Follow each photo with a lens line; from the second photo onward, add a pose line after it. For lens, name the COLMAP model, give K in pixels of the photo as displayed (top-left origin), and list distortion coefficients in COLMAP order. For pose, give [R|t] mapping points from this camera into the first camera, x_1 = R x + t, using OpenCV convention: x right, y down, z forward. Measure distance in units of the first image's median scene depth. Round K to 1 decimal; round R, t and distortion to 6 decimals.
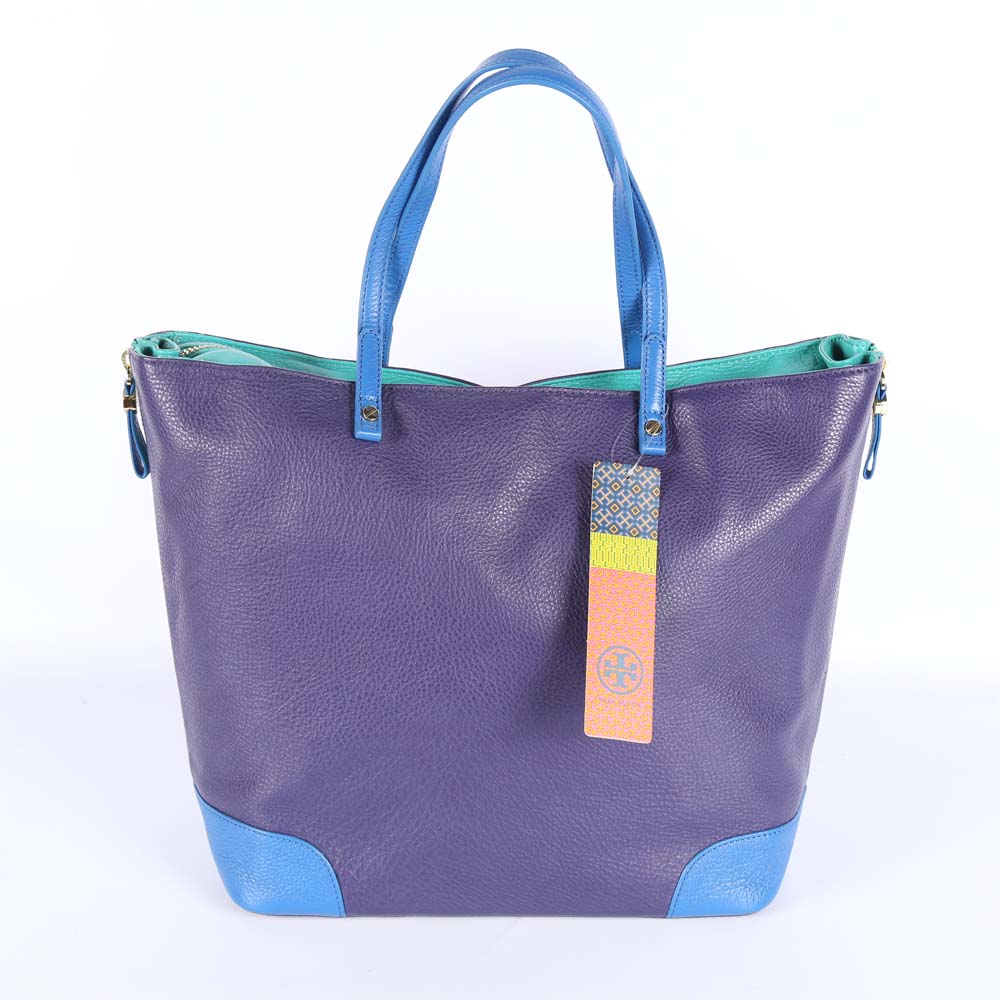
lens RADIAL K [[2203.6, 0, 482.9], [0, 2203.6, 499.7], [0, 0, 1]] dist [0.152794, 0.259348]
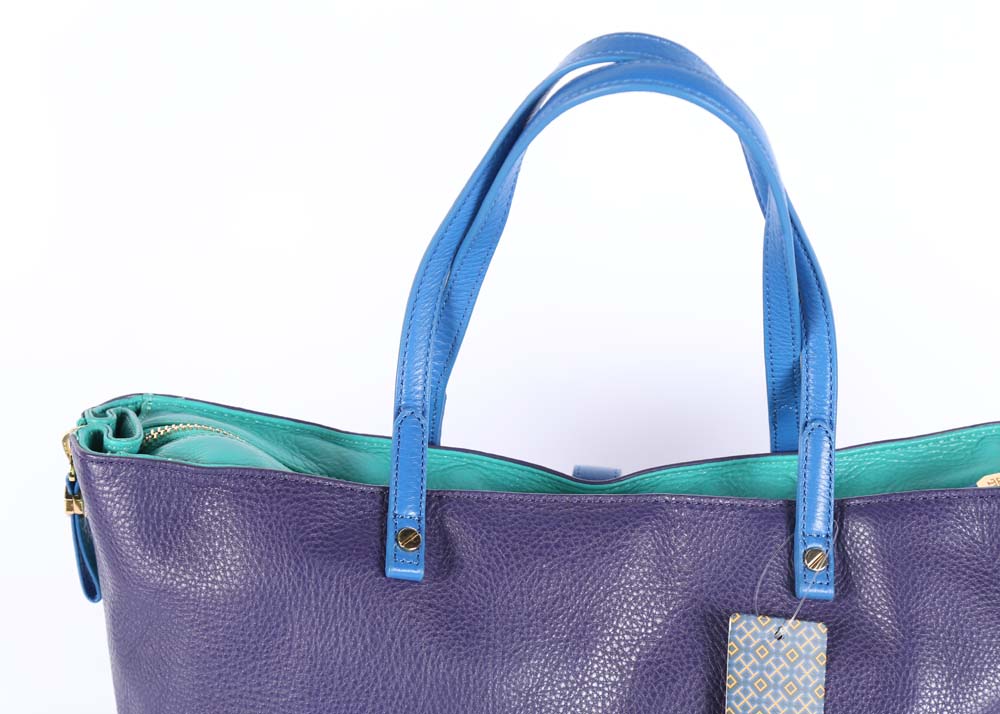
lens RADIAL K [[2030.2, 0, 500.0], [0, 2030.2, 357.0], [0, 0, 1]] dist [0.221864, 0.125159]
pose [[0.999150, 0.010664, -0.039824, 0.002856], [-0.008858, 0.998937, 0.045242, -0.125674], [0.040264, -0.044851, 0.998182, 0.359648]]
